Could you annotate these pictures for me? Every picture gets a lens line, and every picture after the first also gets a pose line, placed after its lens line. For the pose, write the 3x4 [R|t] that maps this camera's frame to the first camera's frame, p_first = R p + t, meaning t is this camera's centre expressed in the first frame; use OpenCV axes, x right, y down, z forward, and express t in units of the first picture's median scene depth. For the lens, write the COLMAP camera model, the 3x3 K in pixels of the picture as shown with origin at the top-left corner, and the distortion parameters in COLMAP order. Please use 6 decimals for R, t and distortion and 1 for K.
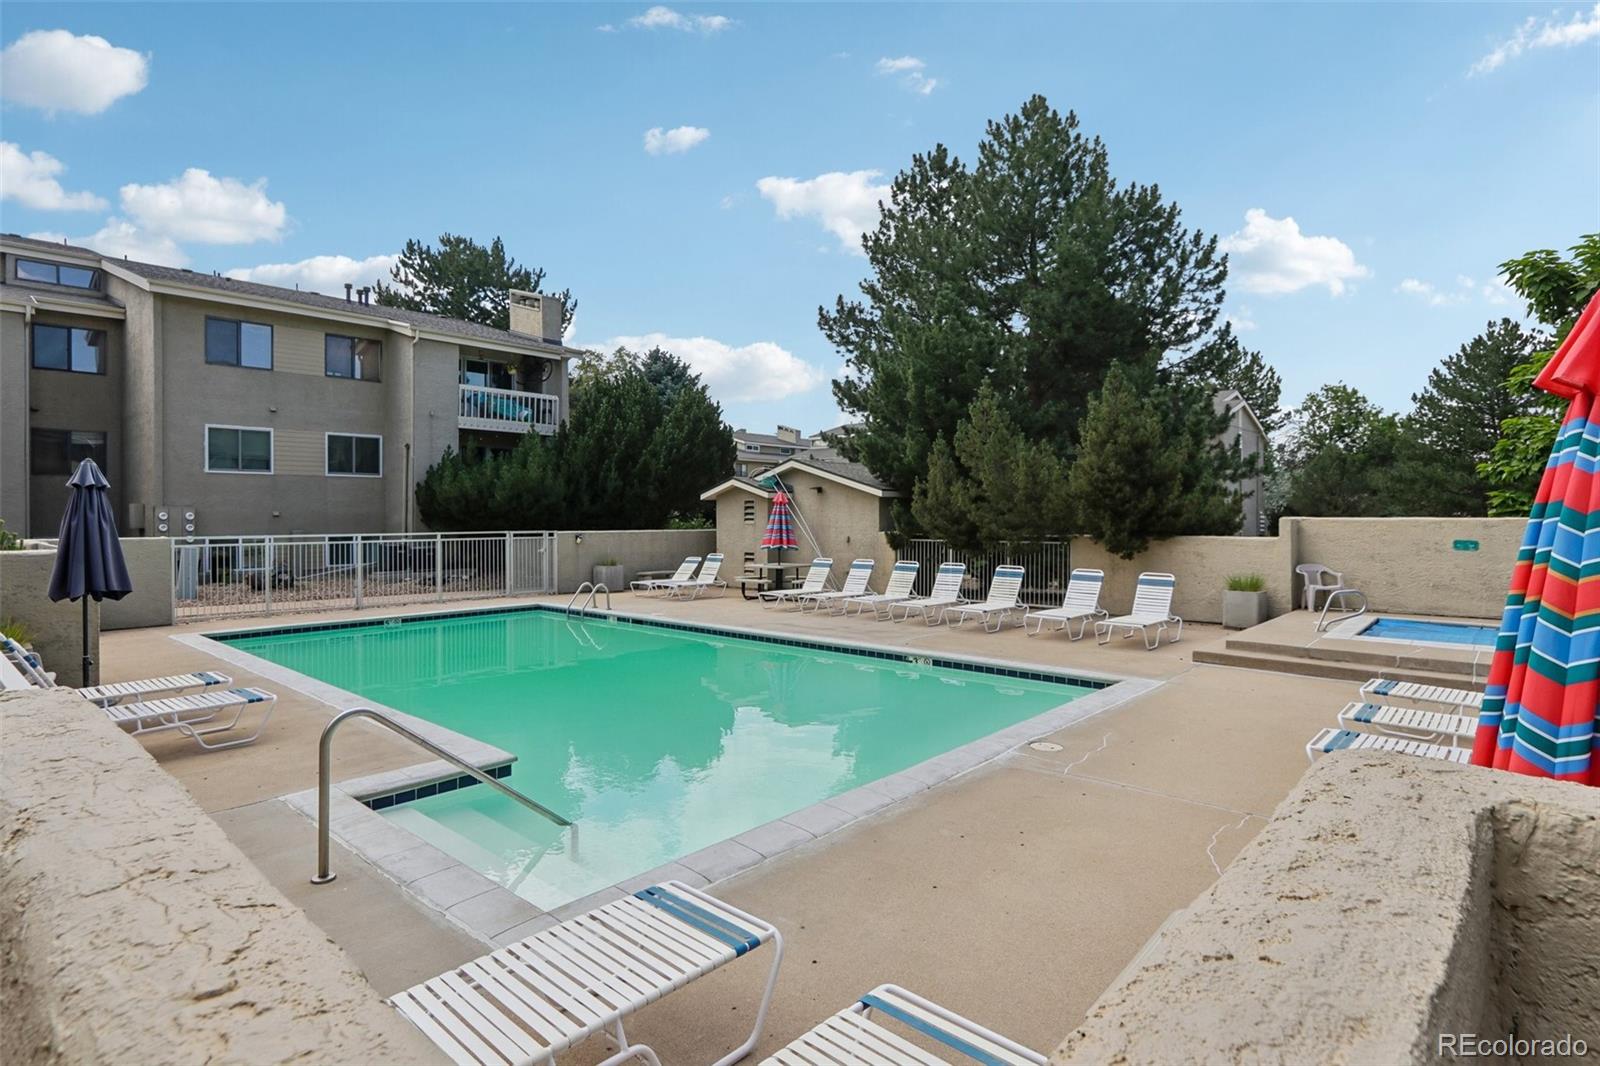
lens RADIAL K [[811.6, 0, 719.5], [0, 811.6, 540.2], [0, 0, 1]] dist [-0.005832, 0.001027]
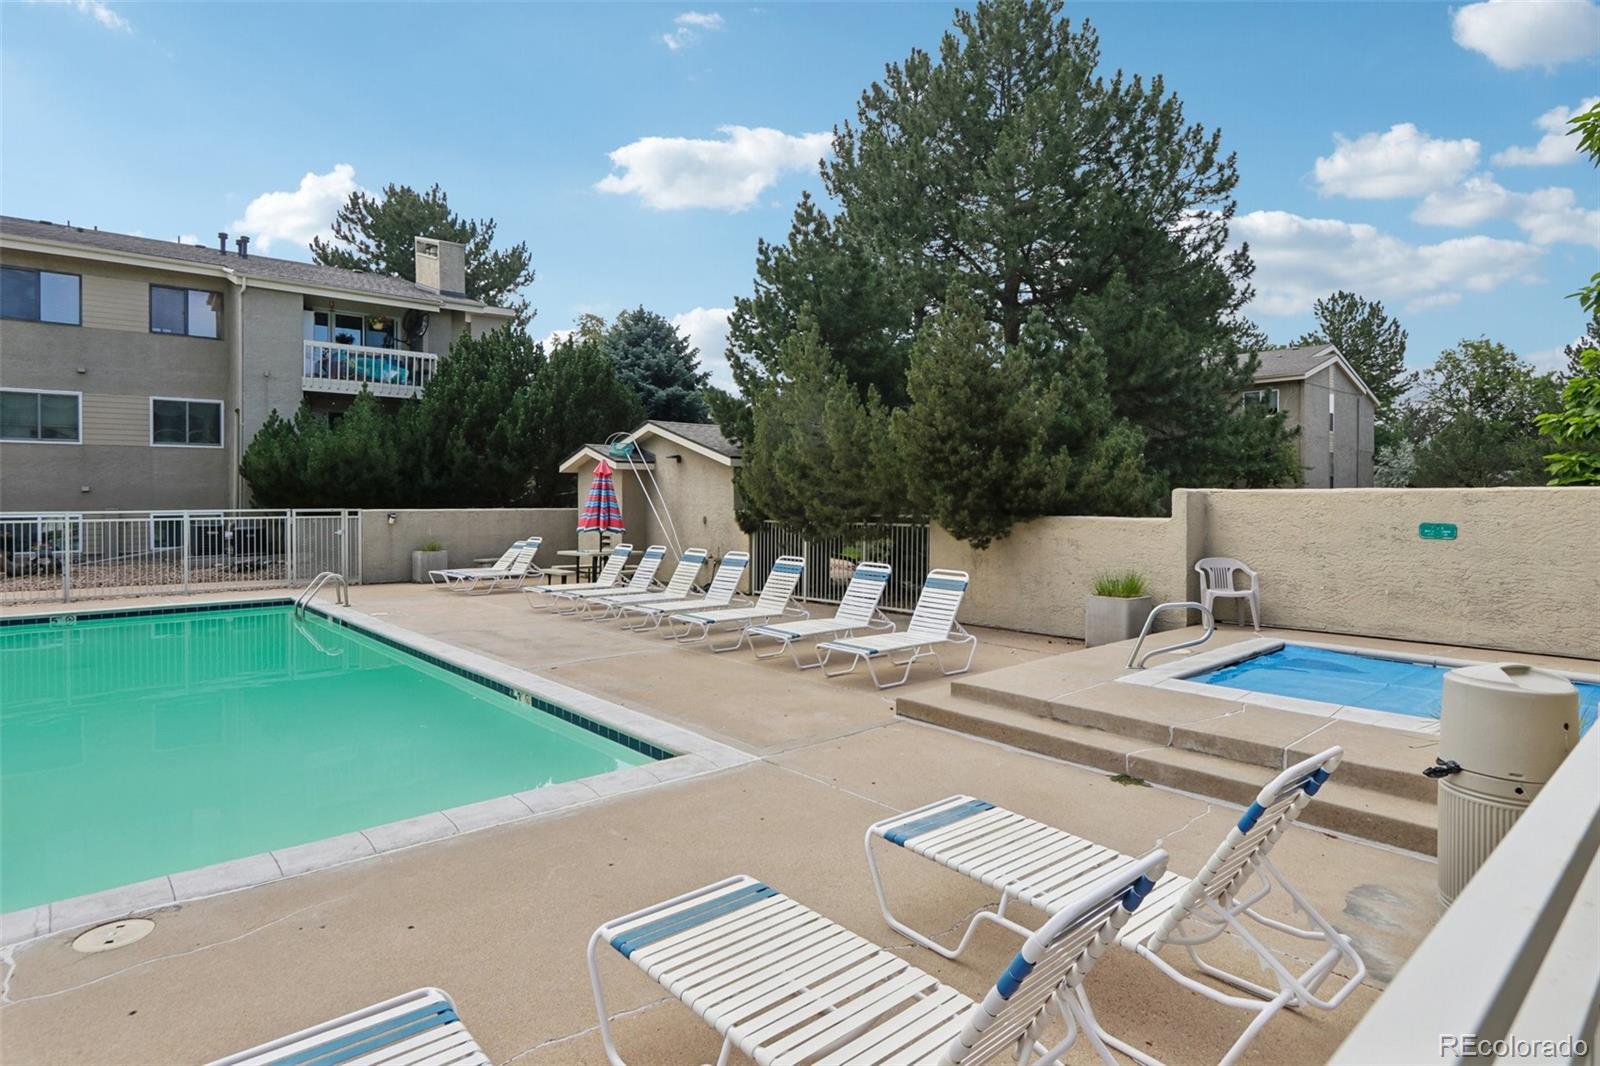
lens RADIAL K [[811.6, 0, 805.3], [0, 811.6, 524.5], [0, 0, 1]] dist [-0.005832, 0.001027]
pose [[0.995073, 0.003963, -0.099065, 0.306820], [-0.003840, 0.999992, 0.001432, 0.001290], [0.099070, -0.001044, 0.995080, 0.197947]]
